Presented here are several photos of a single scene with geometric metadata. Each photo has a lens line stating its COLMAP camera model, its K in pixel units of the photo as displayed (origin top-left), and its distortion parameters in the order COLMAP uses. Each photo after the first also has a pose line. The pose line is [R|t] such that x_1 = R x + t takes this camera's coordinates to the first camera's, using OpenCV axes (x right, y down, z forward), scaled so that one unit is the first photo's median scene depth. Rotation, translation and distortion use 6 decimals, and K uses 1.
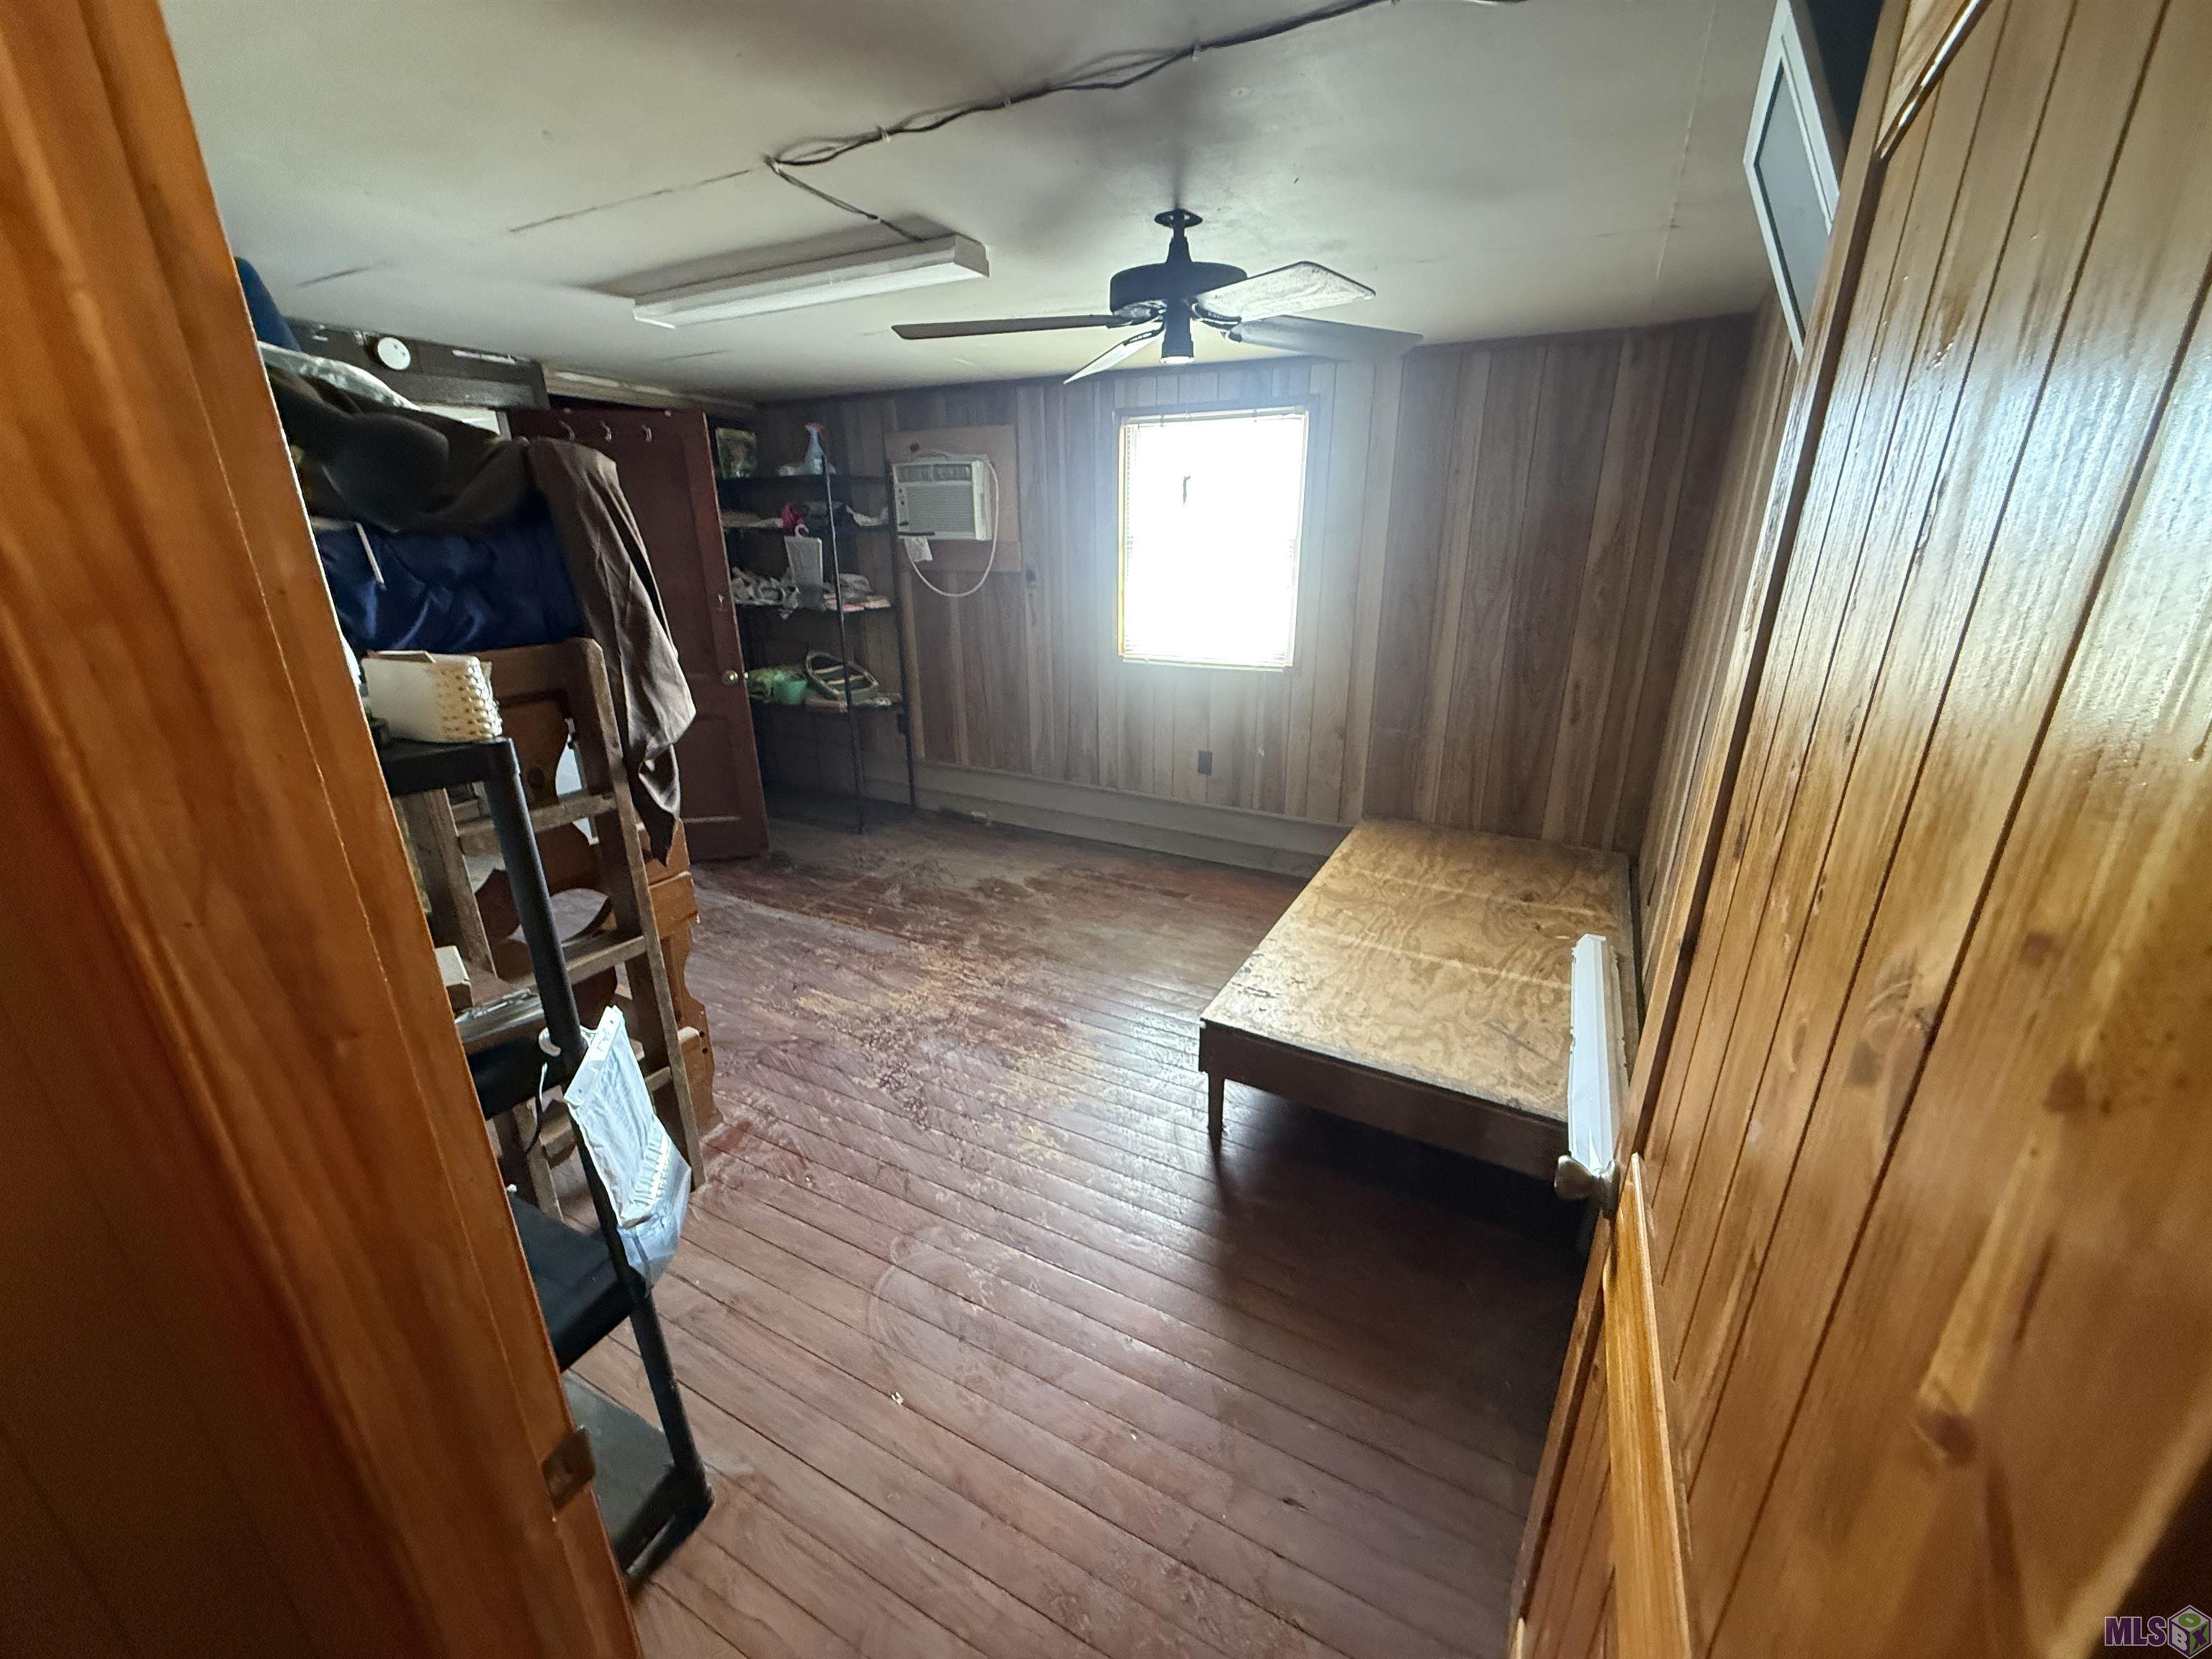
lens RADIAL K [[878.0, 0, 1106.0], [0, 878.0, 829.5], [0, 0, 1]] dist [0.000814, 0.000233]
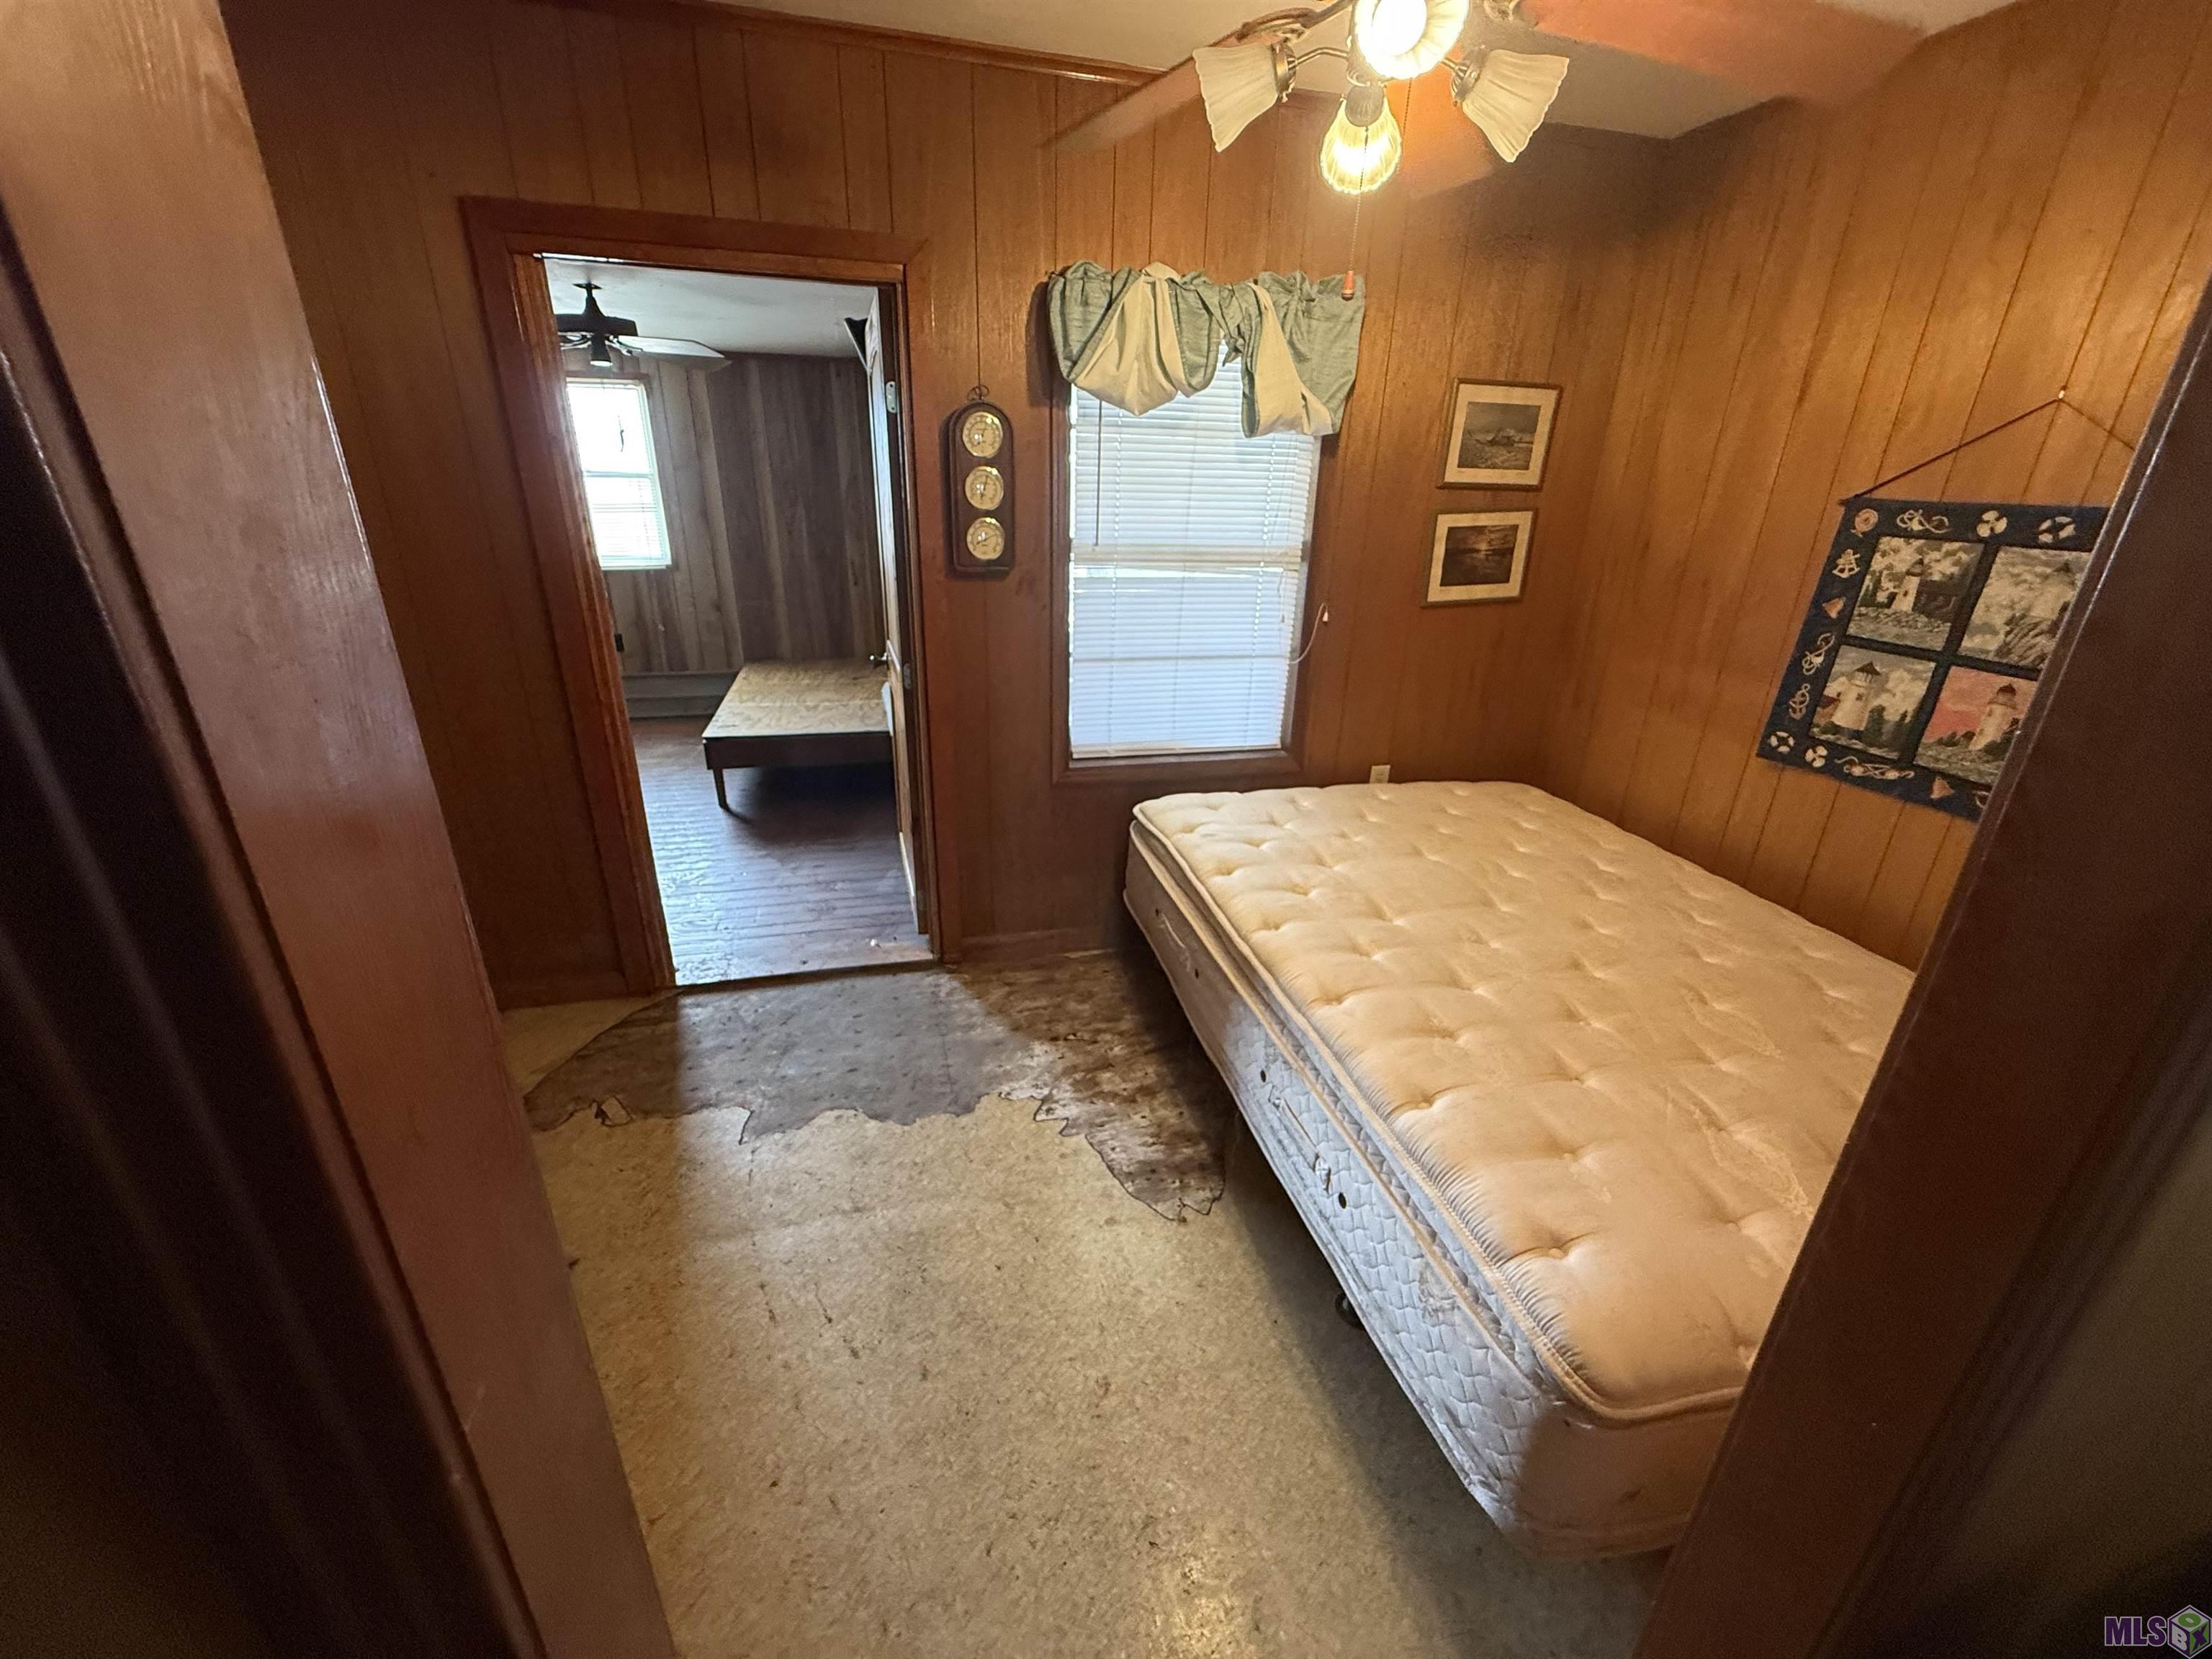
lens RADIAL K [[878.0, 0, 1106.0], [0, 878.0, 829.5], [0, 0, 1]] dist [0.000814, 0.000233]
pose [[0.728101, -0.232538, 0.644822, -0.430732], [0.199038, 0.971891, 0.125743, 0.289035], [-0.655937, 0.036791, 0.753919, -0.783324]]
